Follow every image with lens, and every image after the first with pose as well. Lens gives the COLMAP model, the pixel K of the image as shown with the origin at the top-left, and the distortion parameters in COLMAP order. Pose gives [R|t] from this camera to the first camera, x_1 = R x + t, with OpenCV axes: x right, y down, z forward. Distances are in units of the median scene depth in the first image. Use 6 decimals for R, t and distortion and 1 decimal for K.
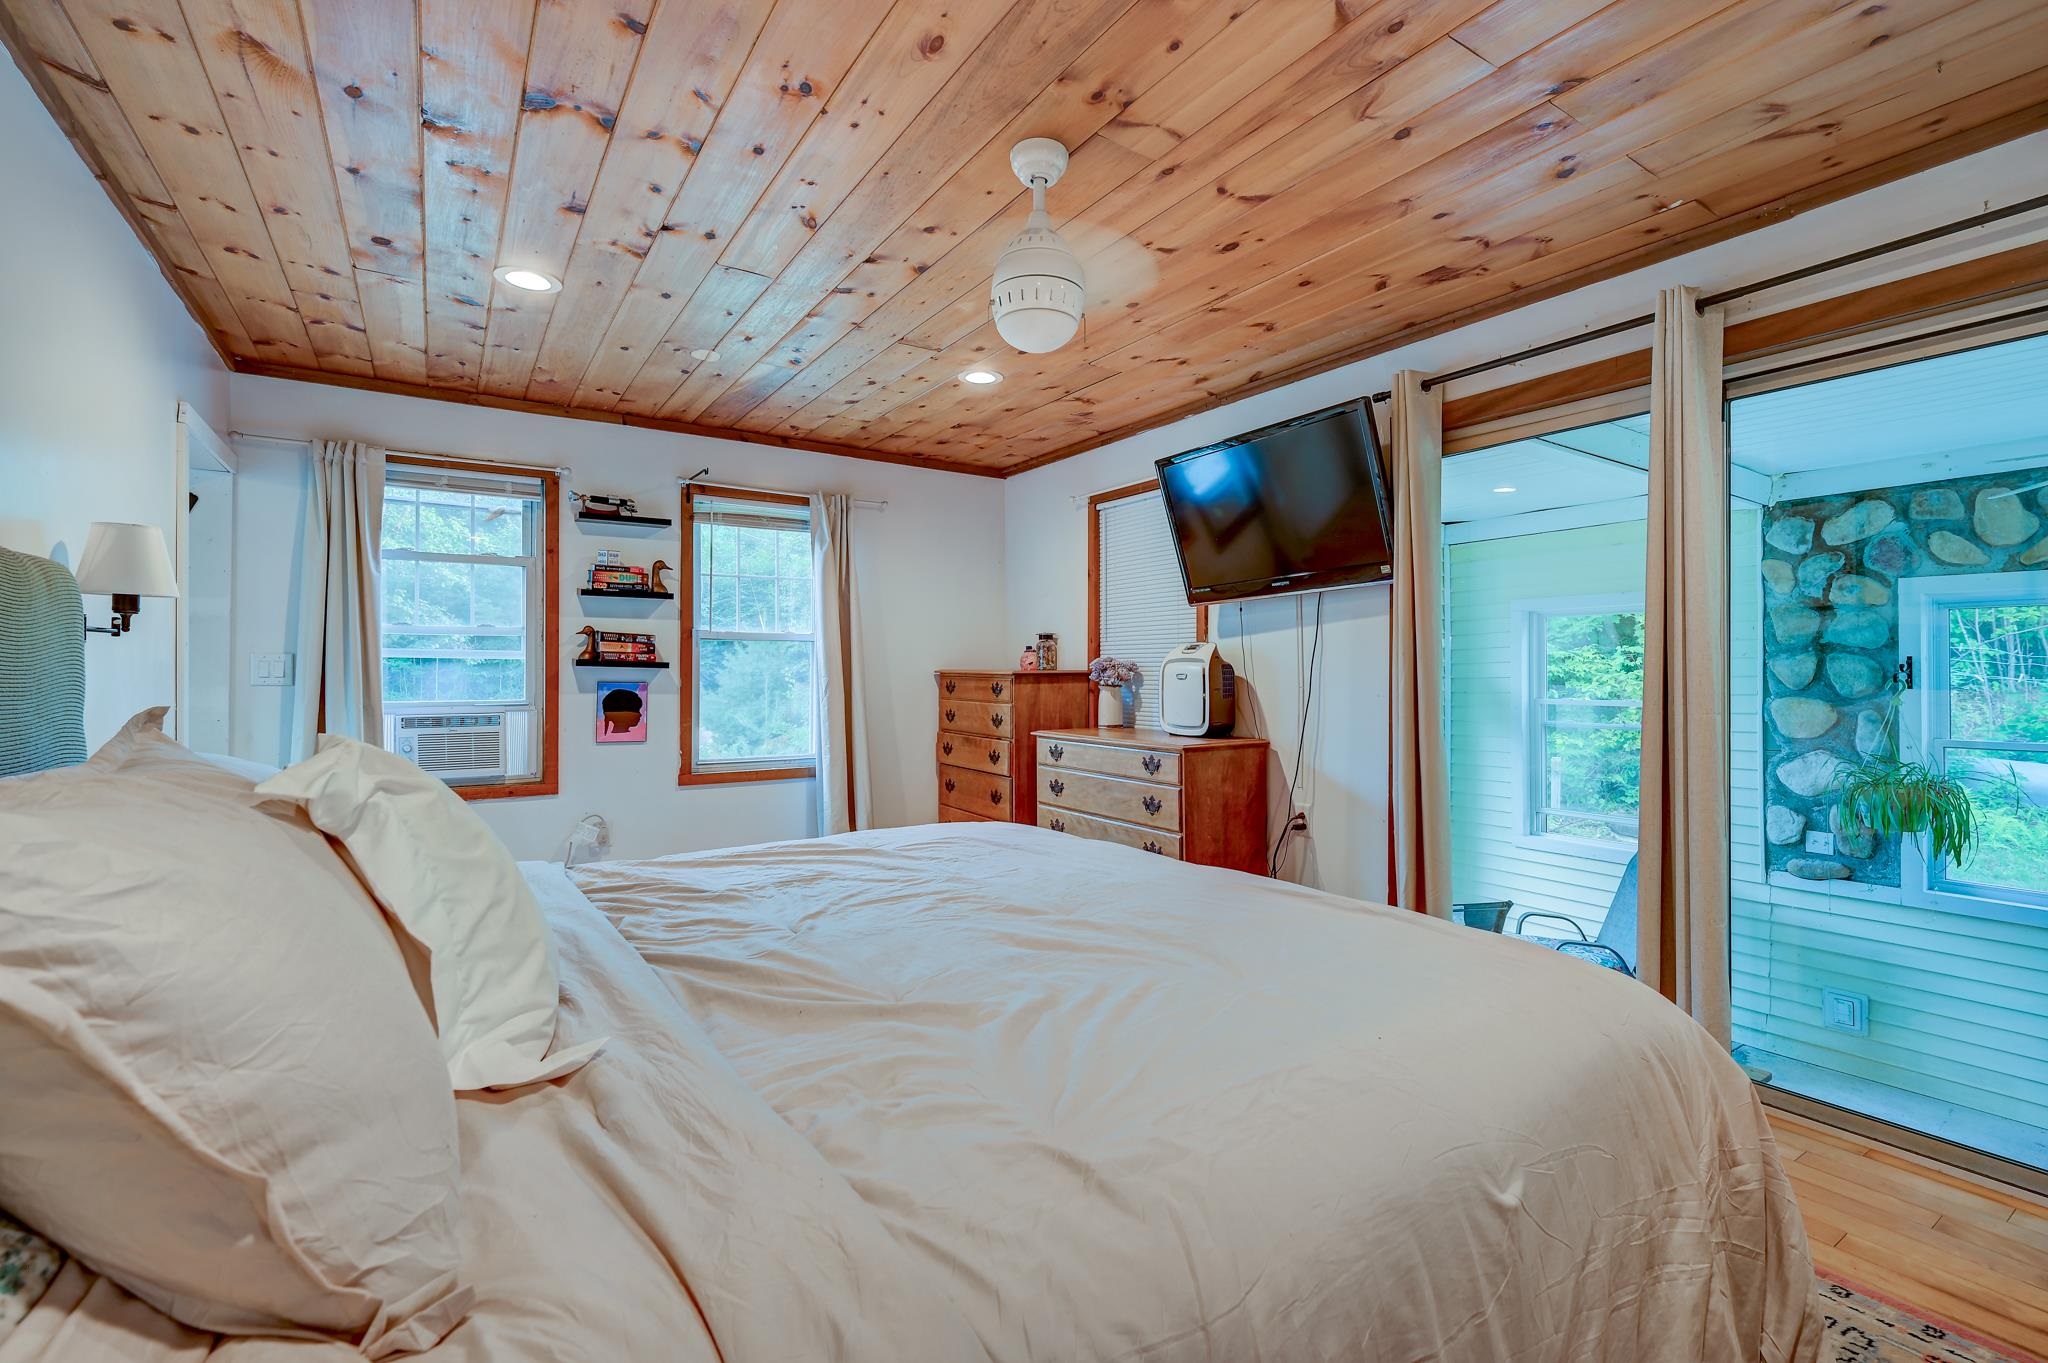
lens RADIAL K [[939.8, 0, 1034.9], [0, 939.8, 673.7], [0, 0, 1]] dist [0.000074, 0.000538]
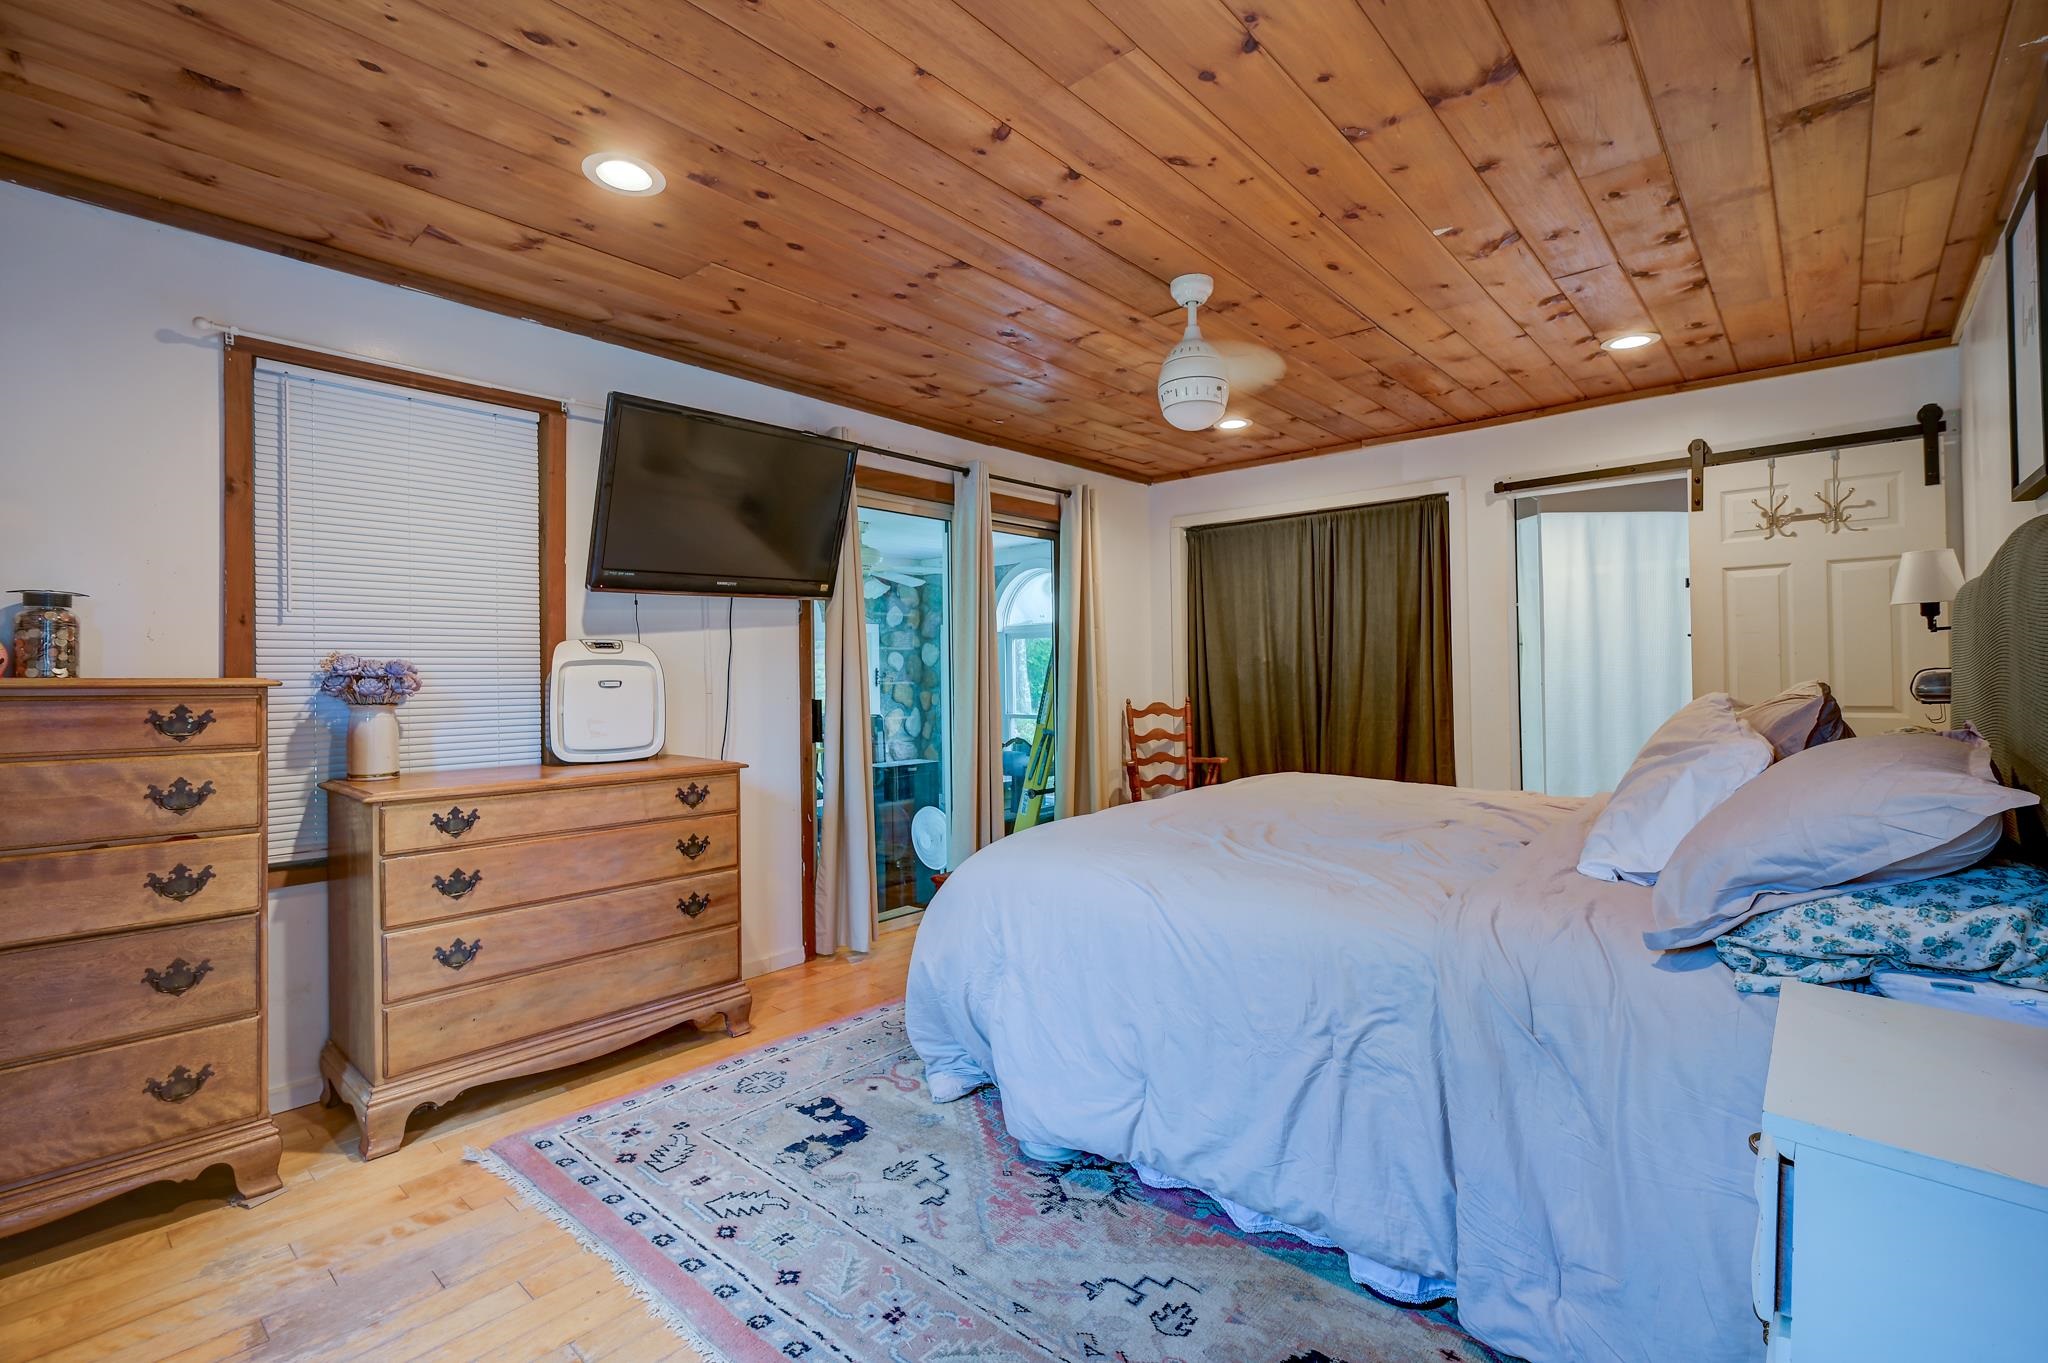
lens RADIAL K [[939.8, 0, 1035.1], [0, 939.8, 670.6], [0, 0, 1]] dist [0.000074, 0.000538]
pose [[-0.295180, 0.005317, 0.955427, -0.613403], [0.010278, 0.999944, -0.002389, -0.002107], [-0.955386, 0.009114, -0.295219, 0.824261]]
